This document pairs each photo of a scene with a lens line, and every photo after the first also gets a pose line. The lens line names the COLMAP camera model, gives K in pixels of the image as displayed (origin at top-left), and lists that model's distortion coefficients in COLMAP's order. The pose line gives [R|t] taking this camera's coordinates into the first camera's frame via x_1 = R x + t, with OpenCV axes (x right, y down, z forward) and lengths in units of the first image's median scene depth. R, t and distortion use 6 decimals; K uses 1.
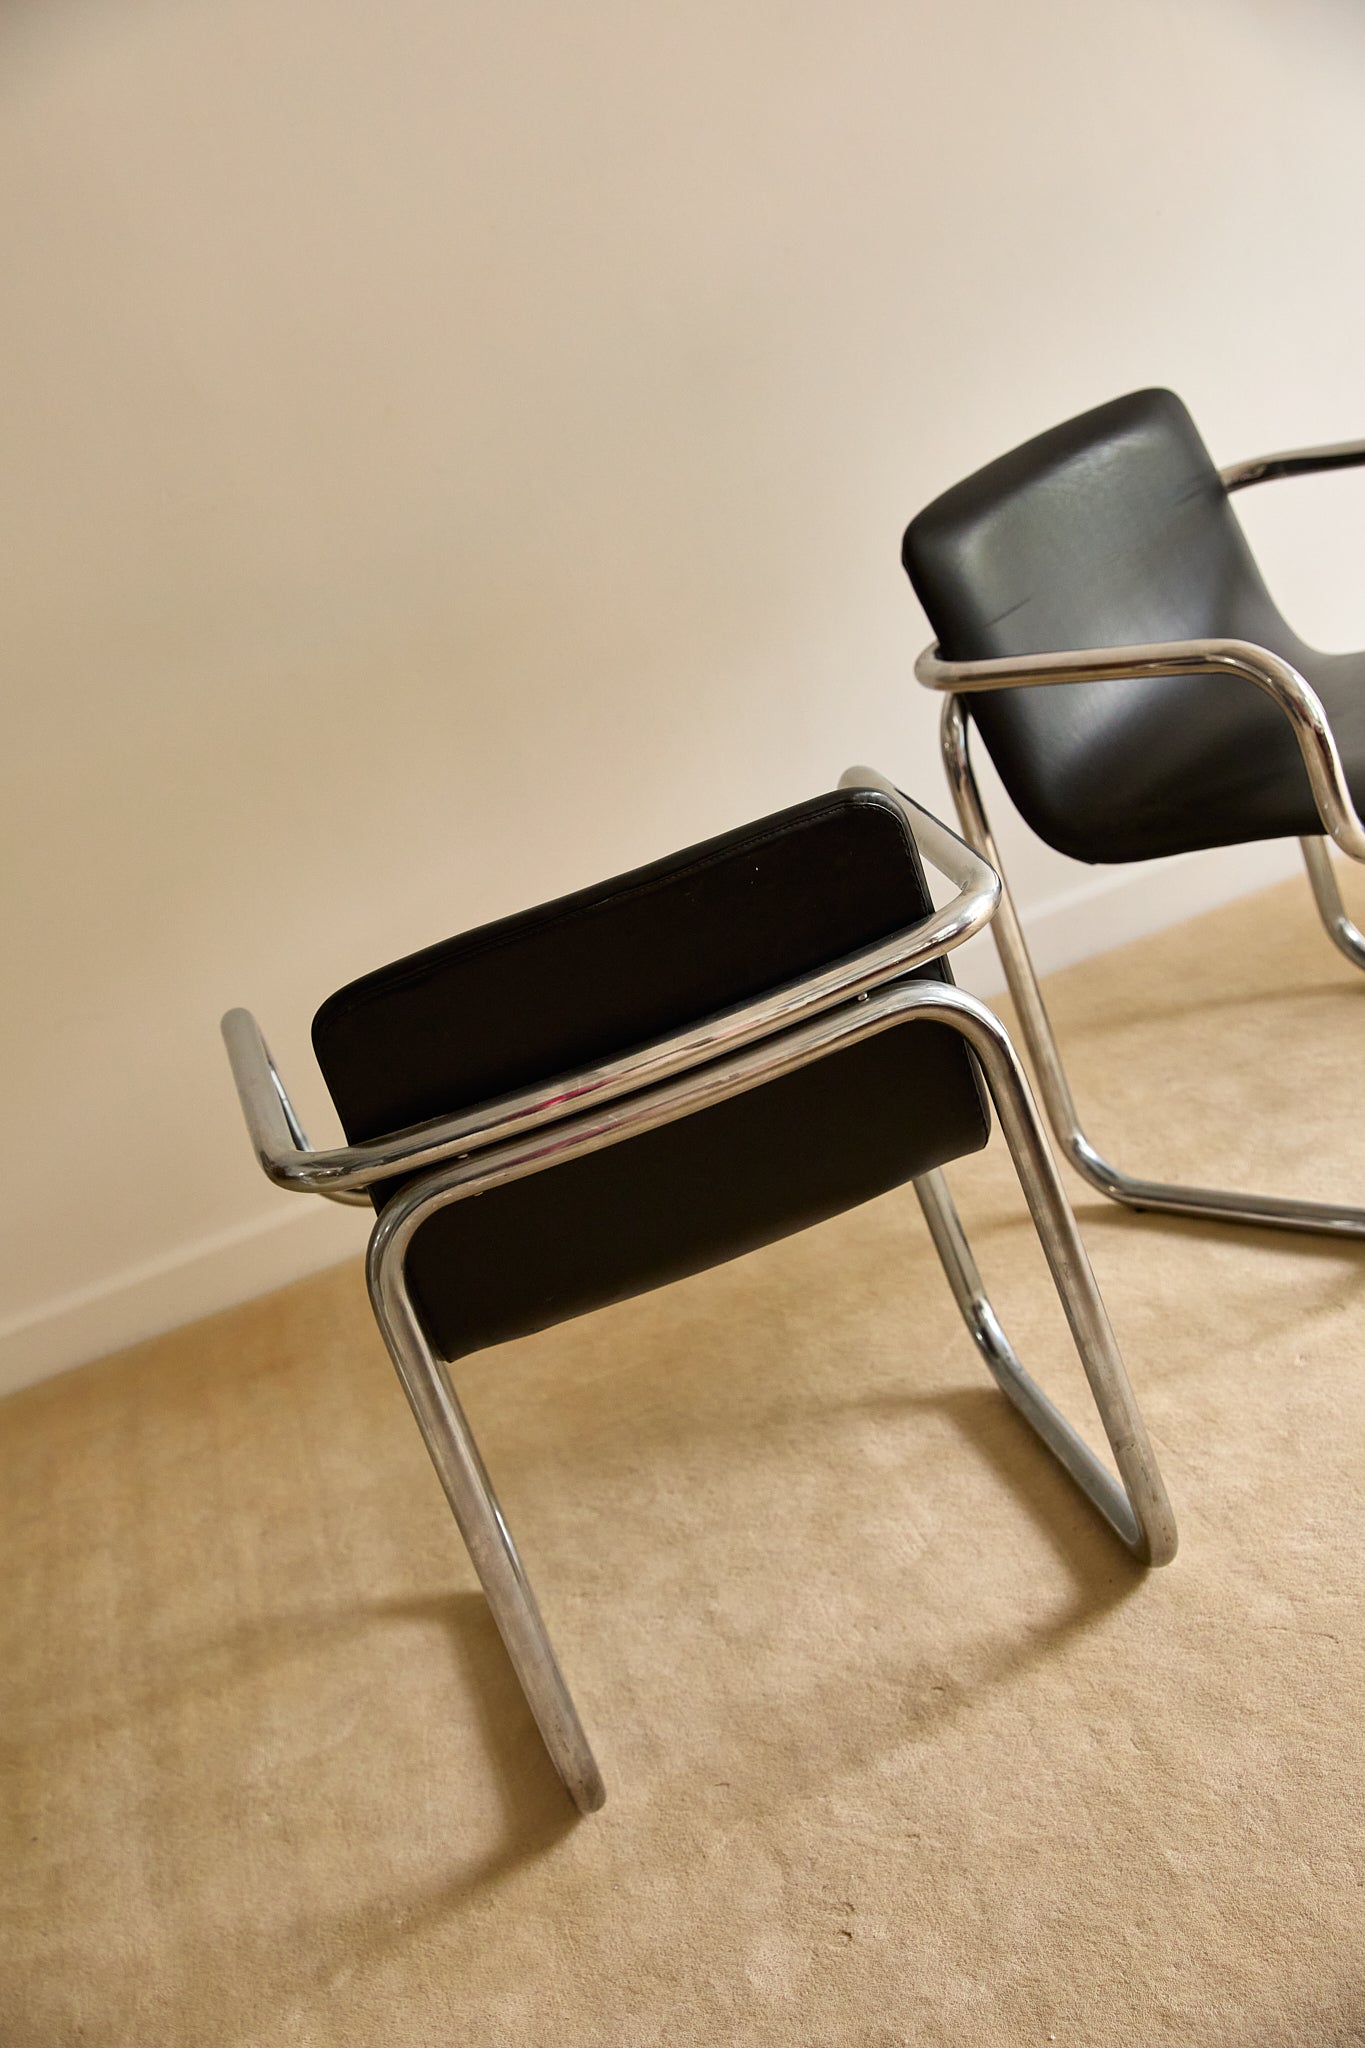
lens RADIAL K [[2828.9, 0, 686.9], [0, 2828.9, 1084.8], [0, 0, 1]] dist [-0.039268, -0.009275]
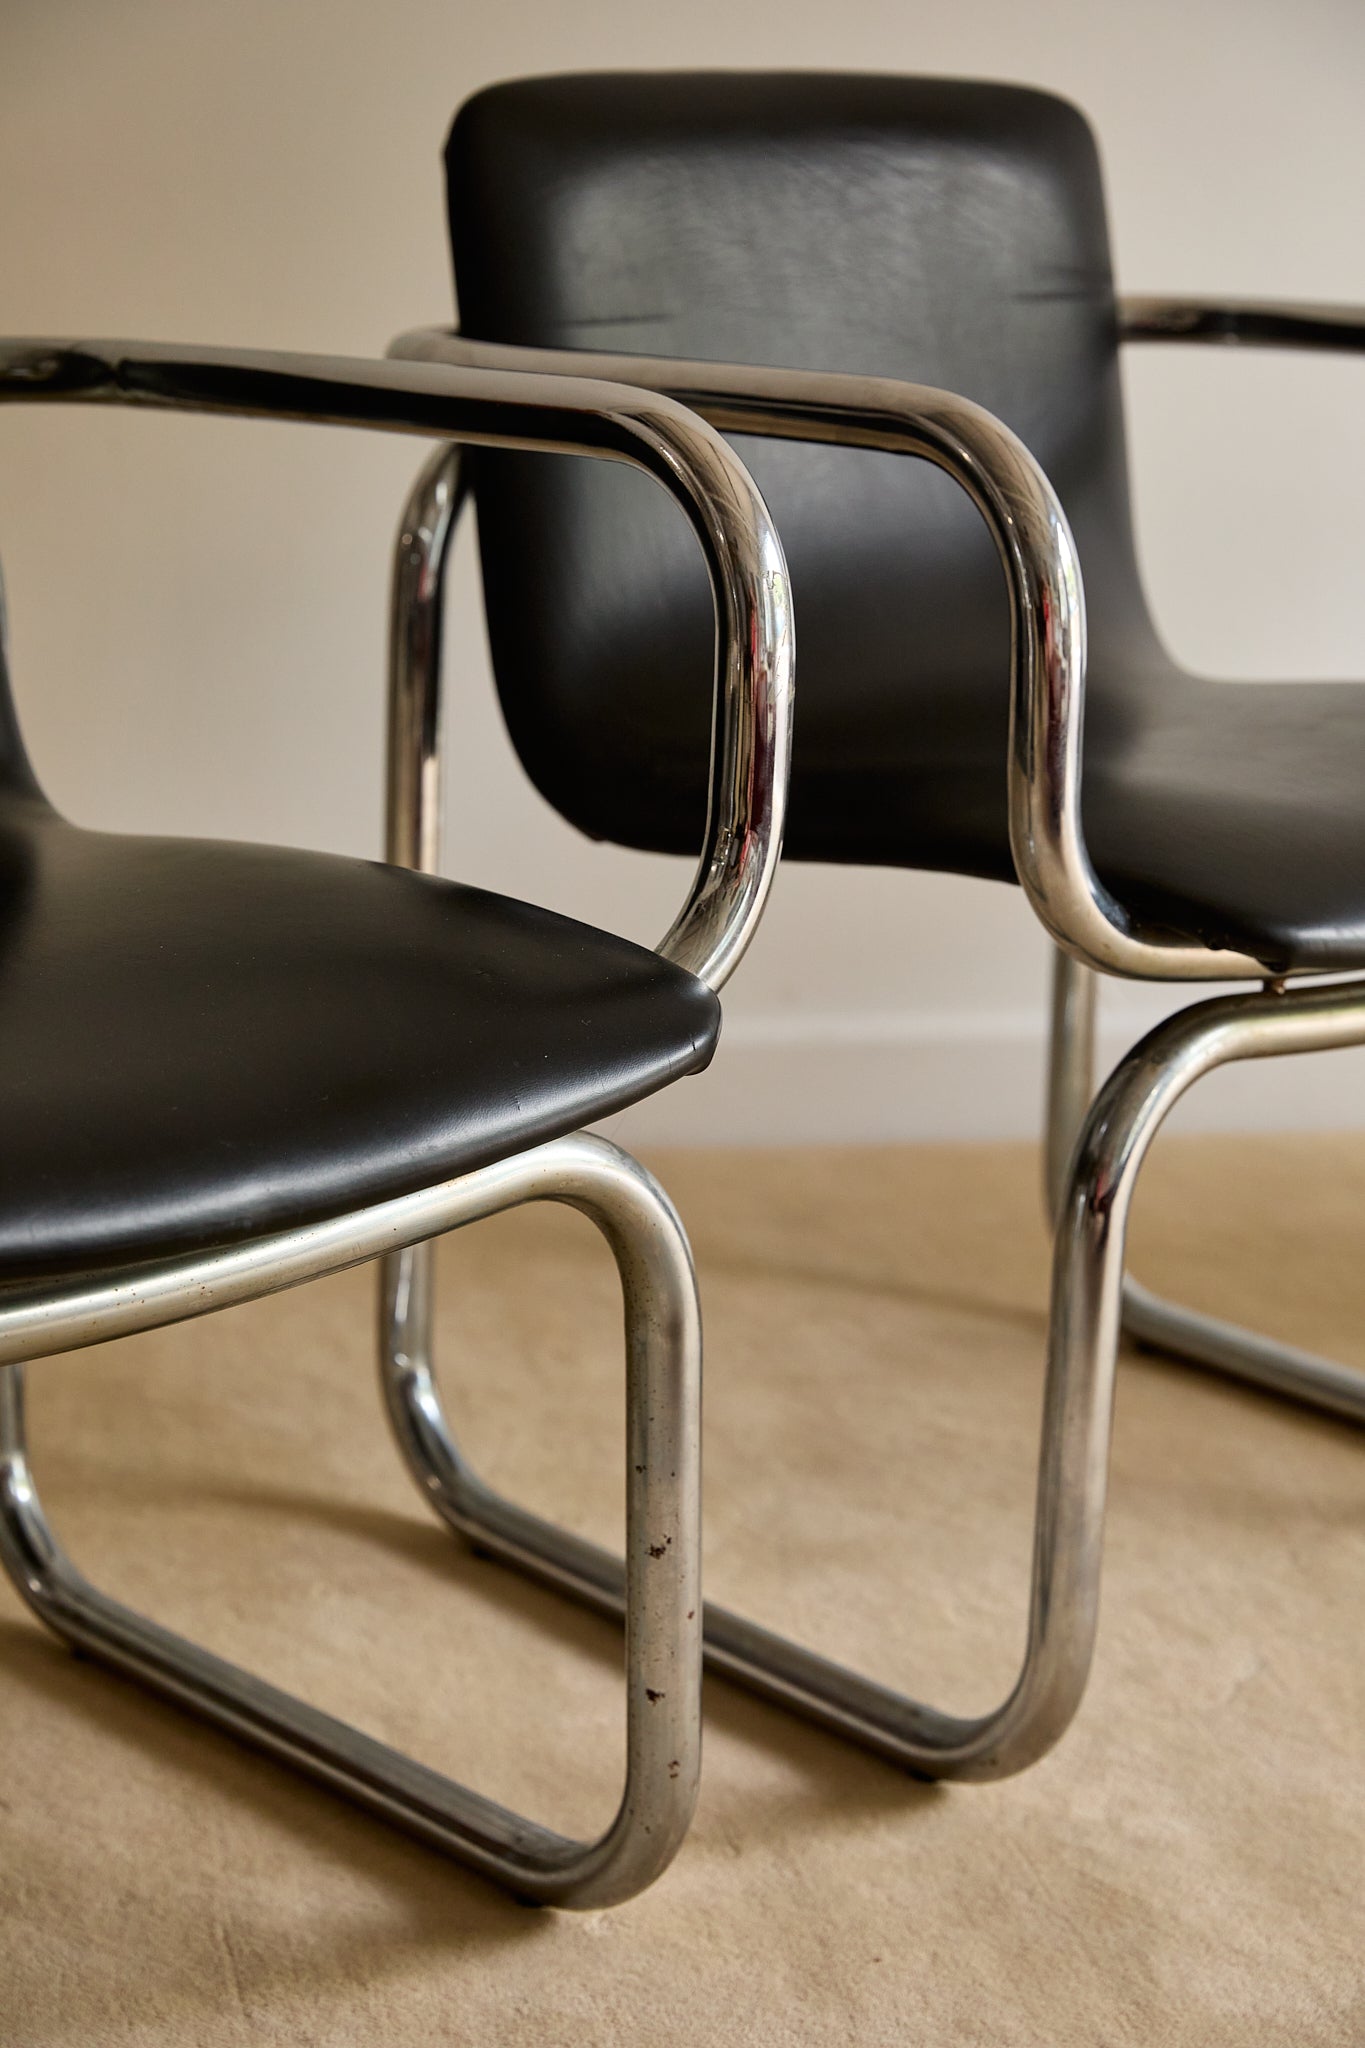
lens RADIAL K [[3786.0, 0, 675.1], [0, 3786.0, 1079.7], [0, 0, 1]] dist [-0.044349, -0.027610]
pose [[0.938673, 0.342523, 0.039635, 0.161303], [-0.336552, 0.935127, -0.110772, 0.033429], [-0.075005, 0.090639, 0.993055, 0.379869]]
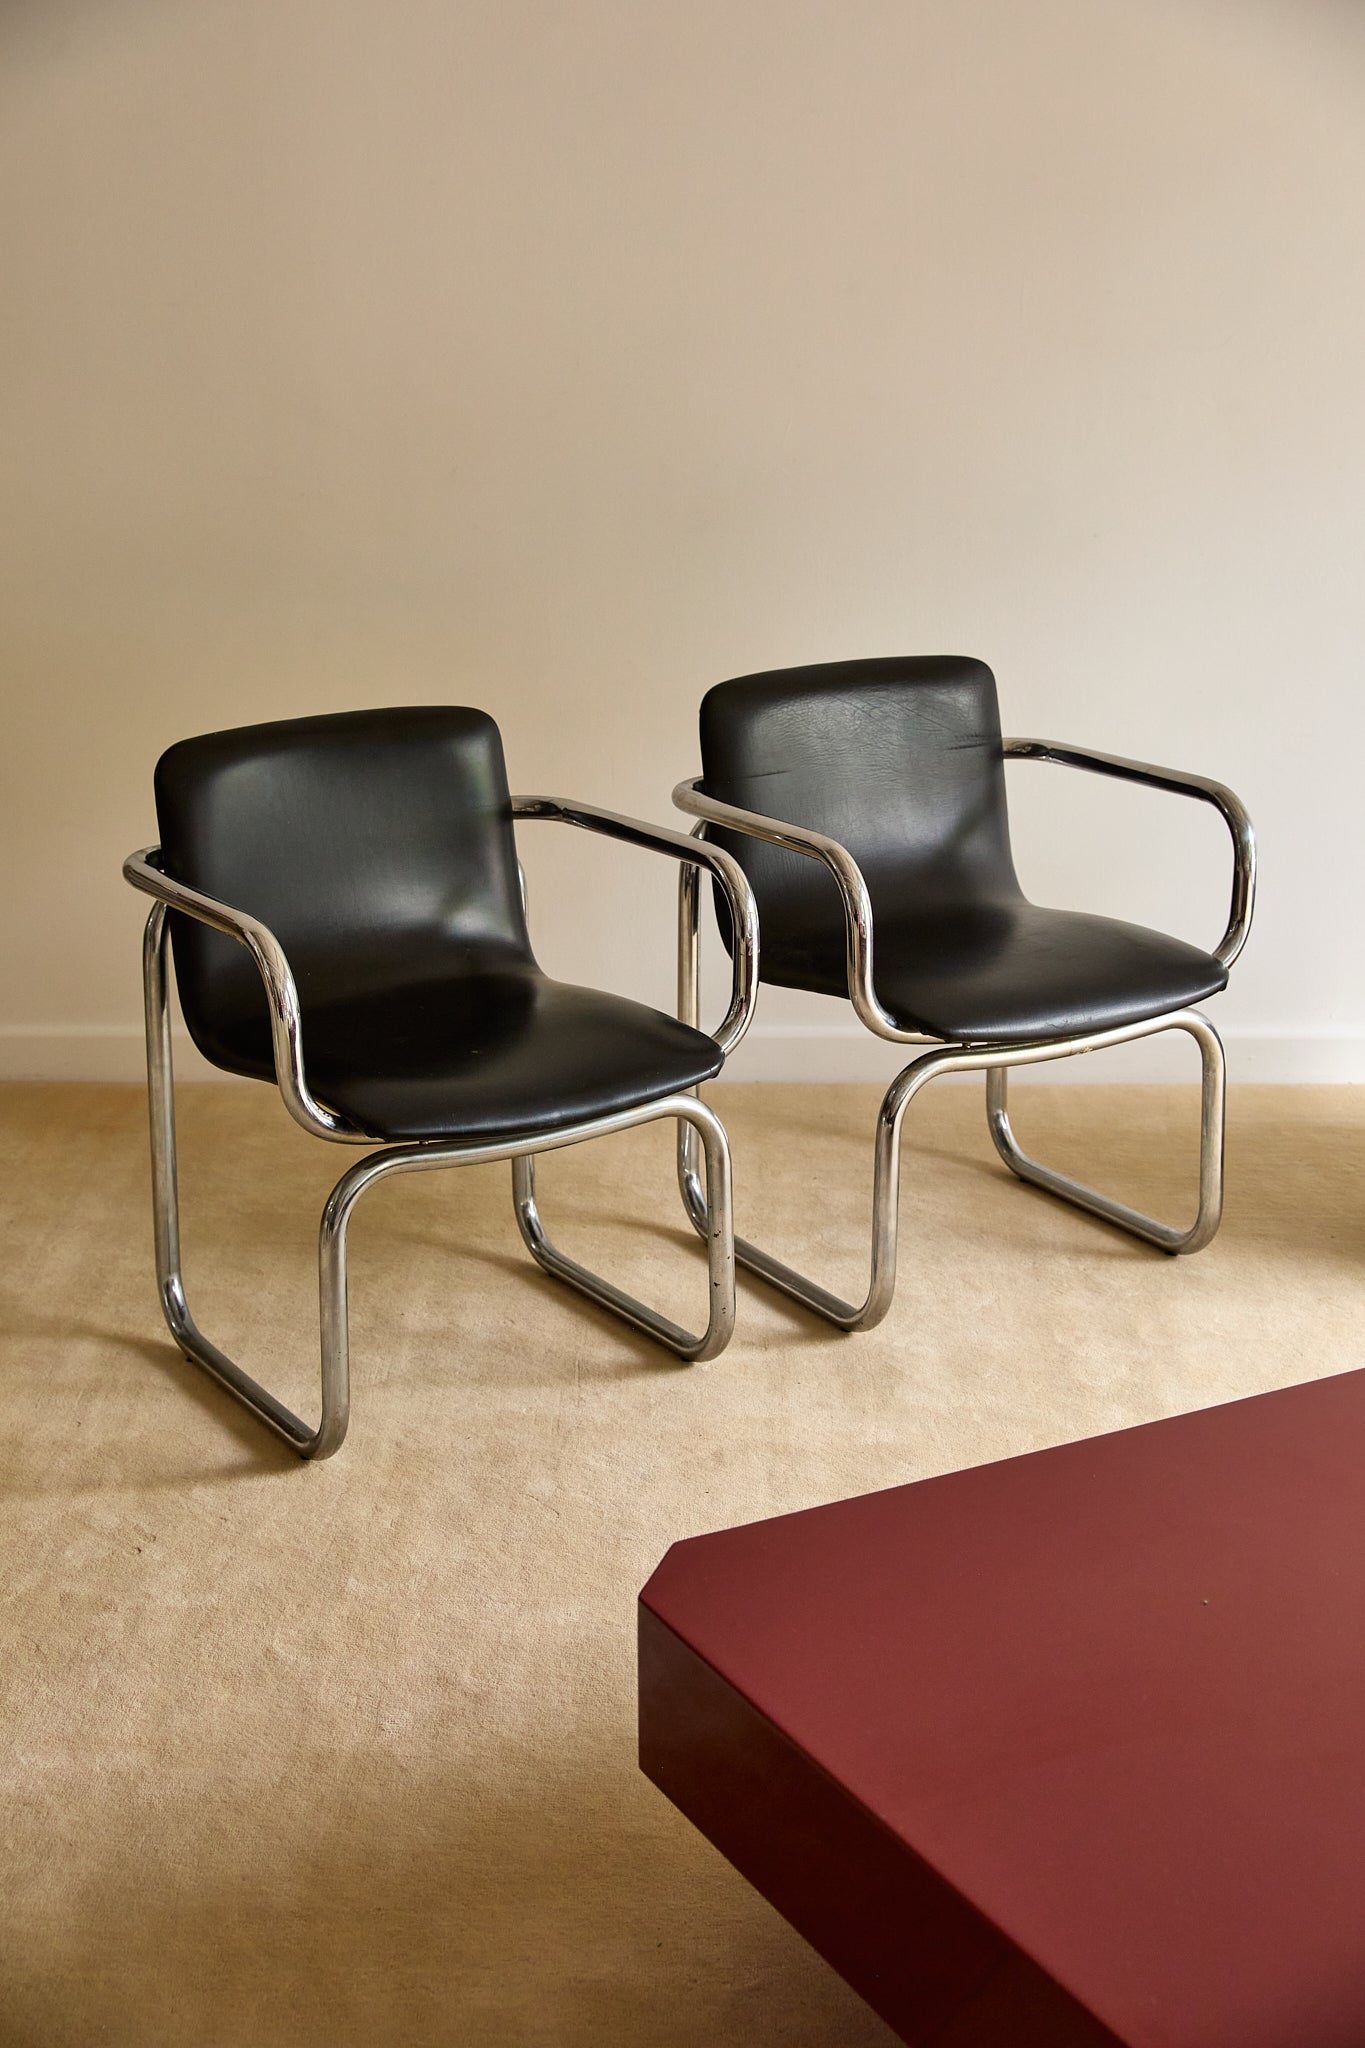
lens RADIAL K [[2976.9, 0, 682.5], [0, 2976.9, 1024.0], [0, 0, 1]] dist [-0.050249, 0.075052]
pose [[0.919058, 0.369253, -0.137784, 0.348910], [-0.375721, 0.926438, -0.023361, -0.015199], [0.119022, 0.073239, 0.990187, -0.409201]]
